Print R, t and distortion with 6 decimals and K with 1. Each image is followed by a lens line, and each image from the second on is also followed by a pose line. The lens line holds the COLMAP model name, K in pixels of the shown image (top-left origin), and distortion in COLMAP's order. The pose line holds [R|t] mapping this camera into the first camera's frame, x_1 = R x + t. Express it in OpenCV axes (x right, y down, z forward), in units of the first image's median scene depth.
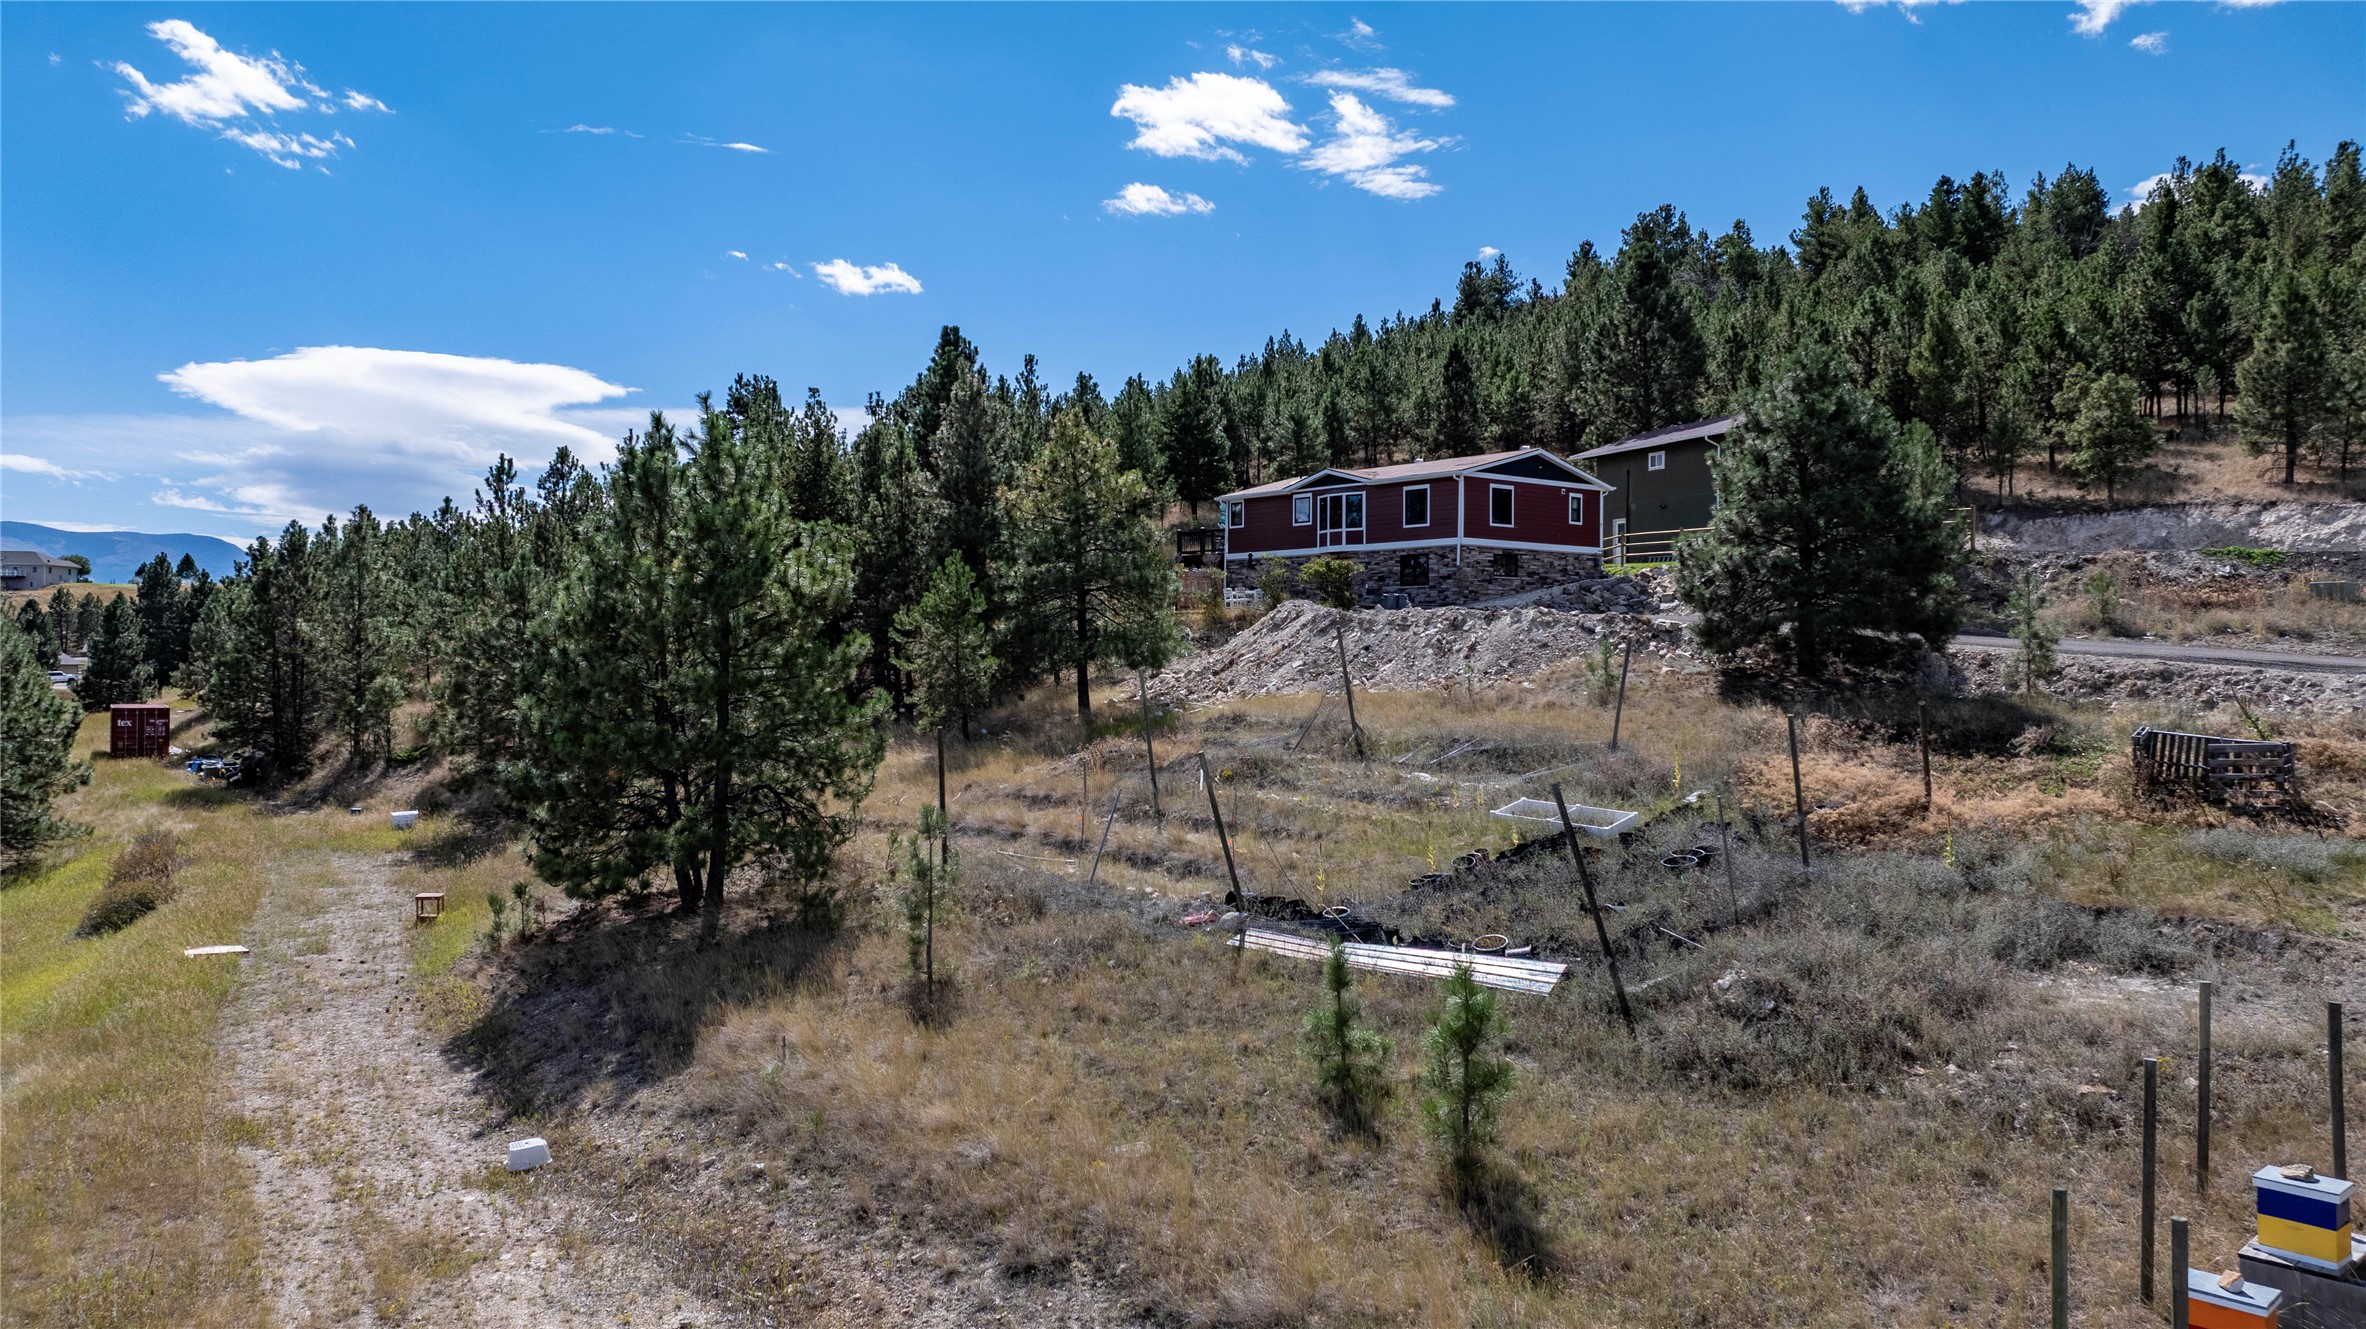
lens RADIAL K [[1675.3, 0, 1190.0], [0, 1675.3, 648.9], [0, 0, 1]] dist [-0.046822, 0.055057]
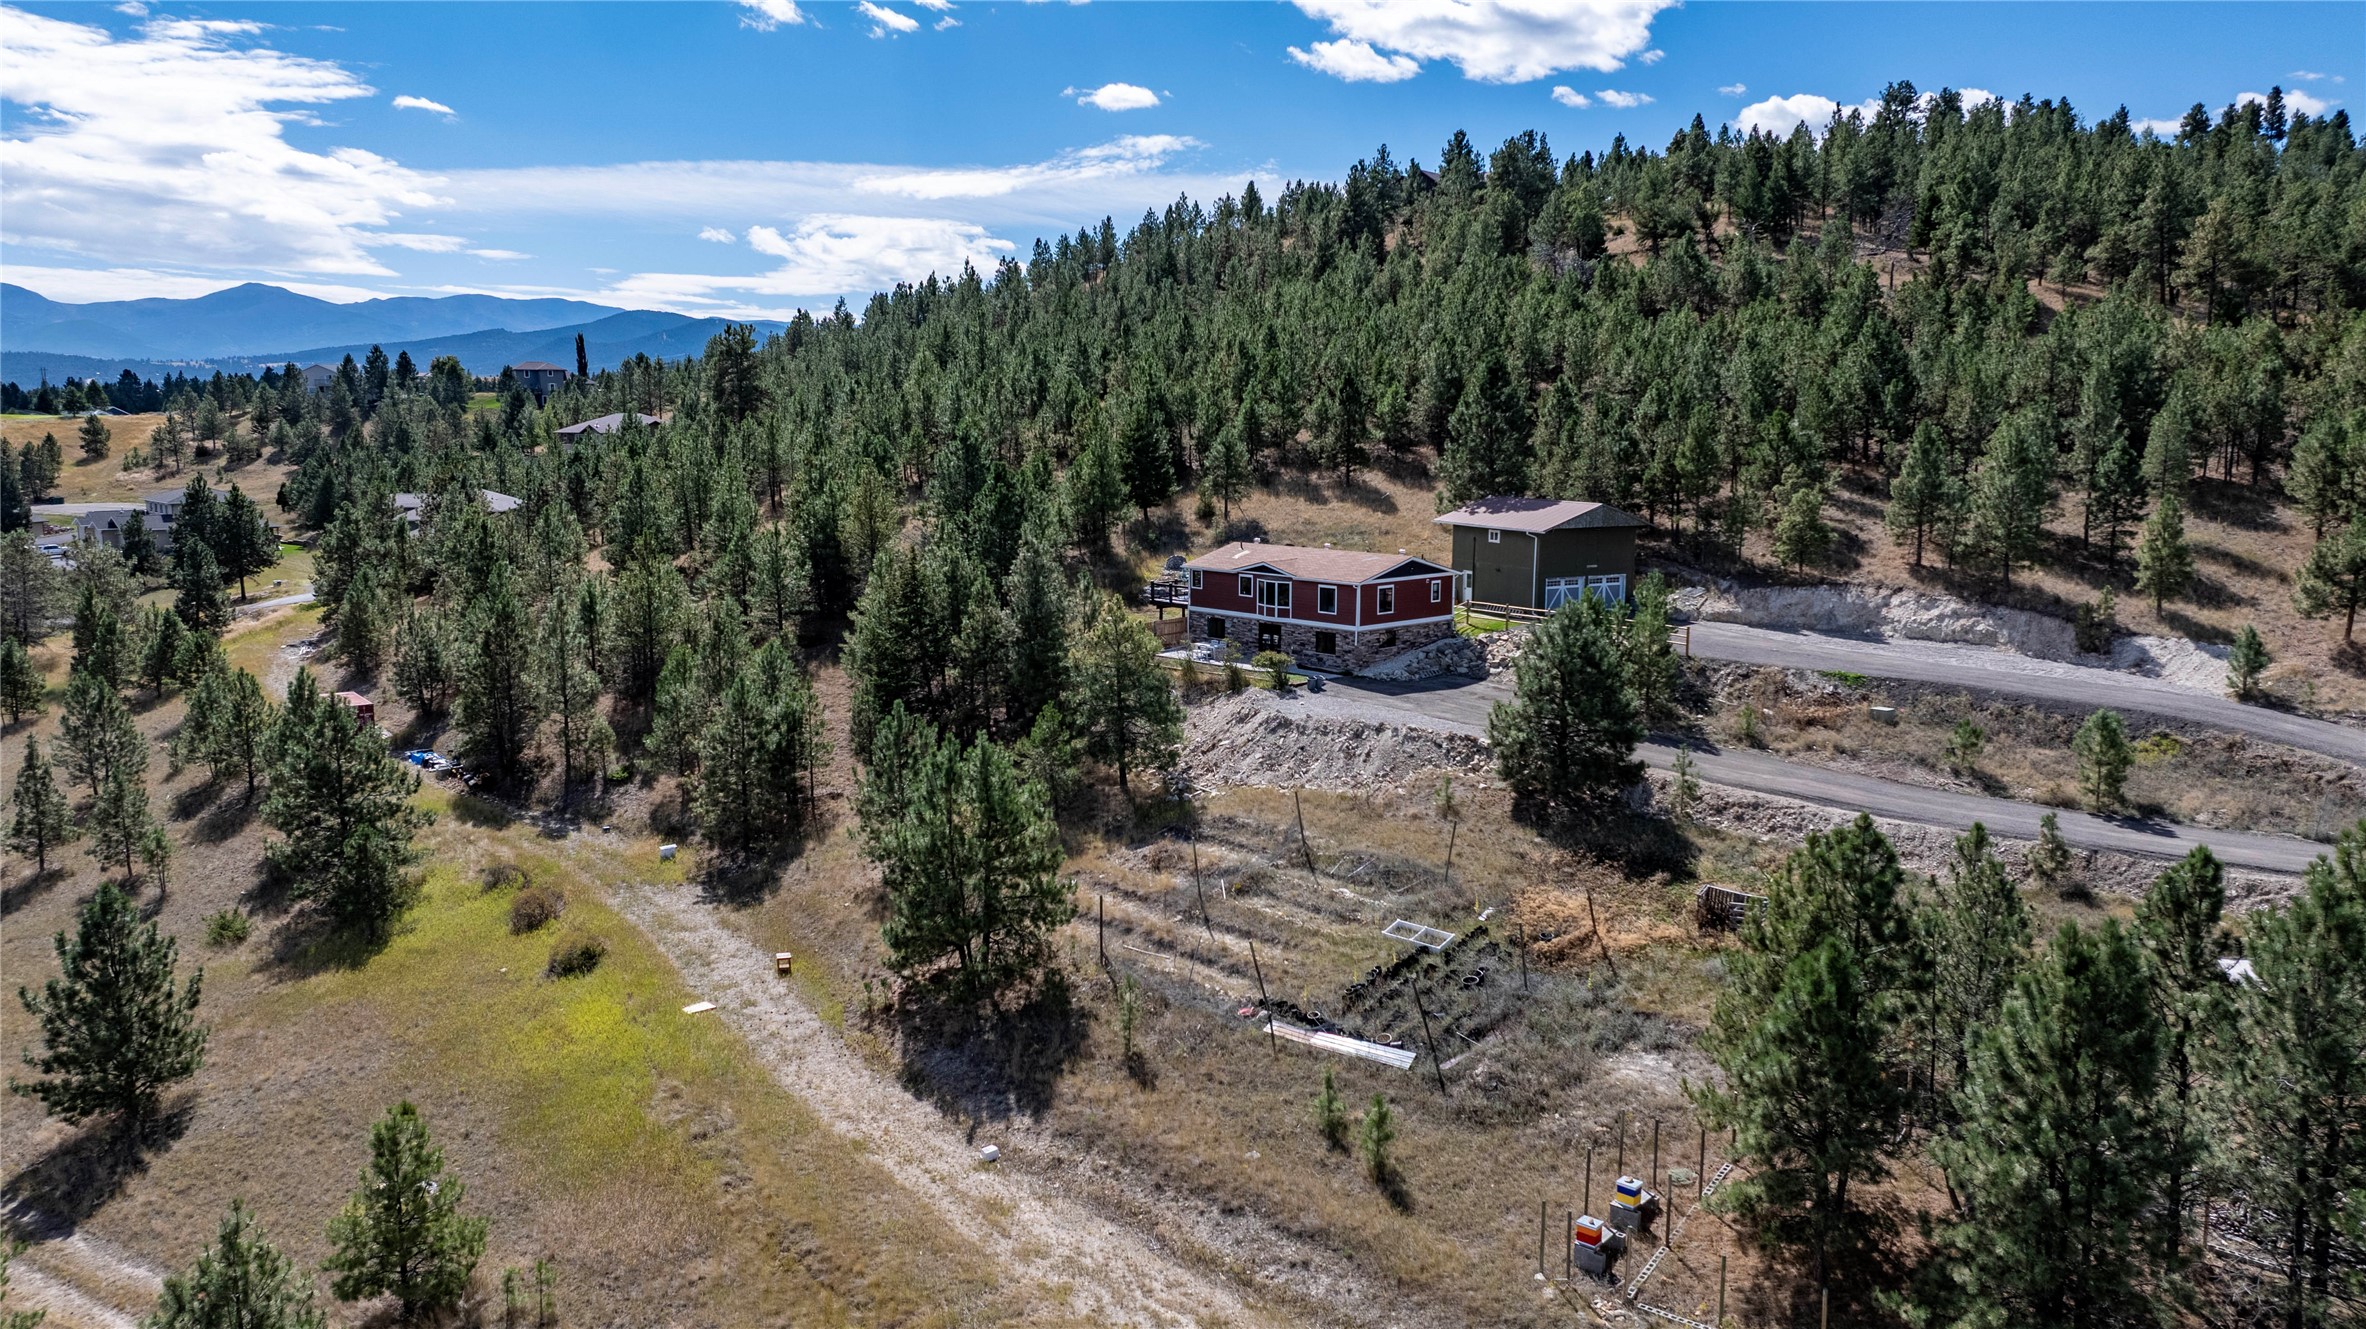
lens RADIAL K [[1675.3, 0, 1190.0], [0, 1675.3, 648.9], [0, 0, 1]] dist [-0.046822, 0.055057]
pose [[0.997118, -0.011672, 0.074965, -0.091348], [0.000515, 0.989113, 0.147160, -0.251009], [-0.075866, -0.146697, 0.986268, -0.422052]]
